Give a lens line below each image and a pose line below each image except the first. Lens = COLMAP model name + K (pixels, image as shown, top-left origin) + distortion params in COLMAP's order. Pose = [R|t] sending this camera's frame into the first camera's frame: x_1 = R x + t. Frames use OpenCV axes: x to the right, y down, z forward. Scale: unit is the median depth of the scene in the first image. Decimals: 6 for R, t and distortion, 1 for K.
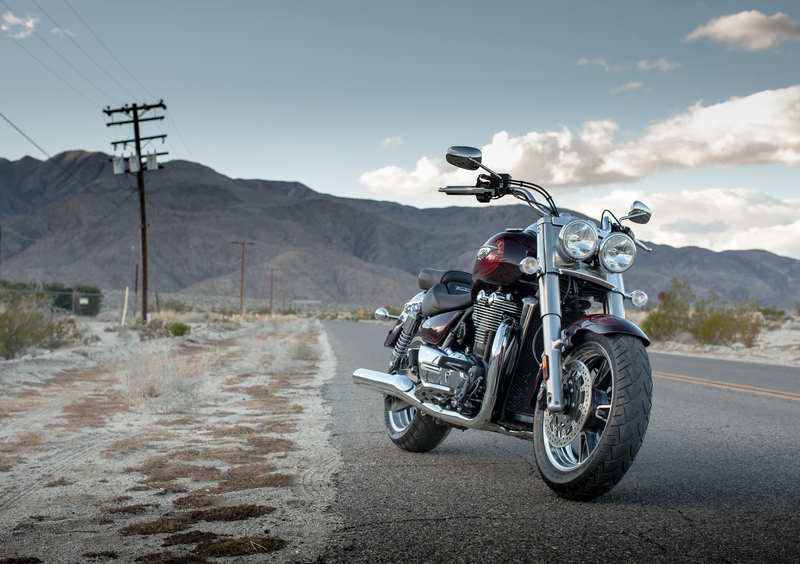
lens RADIAL K [[1235.9, 0, 400.0], [0, 1235.9, 282.0], [0, 0, 1]] dist [-0.072583, -0.039461]
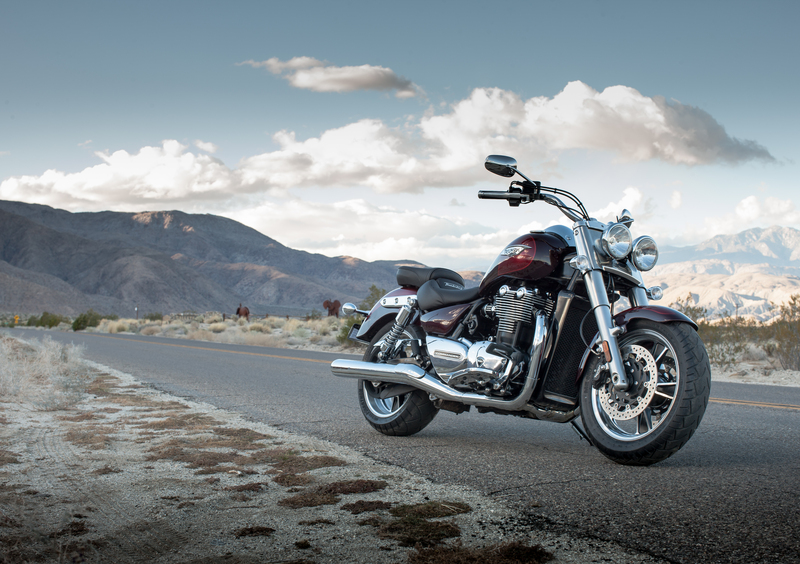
lens RADIAL K [[1235.9, 0, 400.0], [0, 1235.9, 282.0], [0, 0, 1]] dist [-0.072583, -0.039461]
pose [[0.958814, 0.013663, 0.283705, -0.348581], [-0.011743, 0.999895, -0.008465, 0.014765], [-0.283791, 0.004785, 0.958874, -0.040924]]
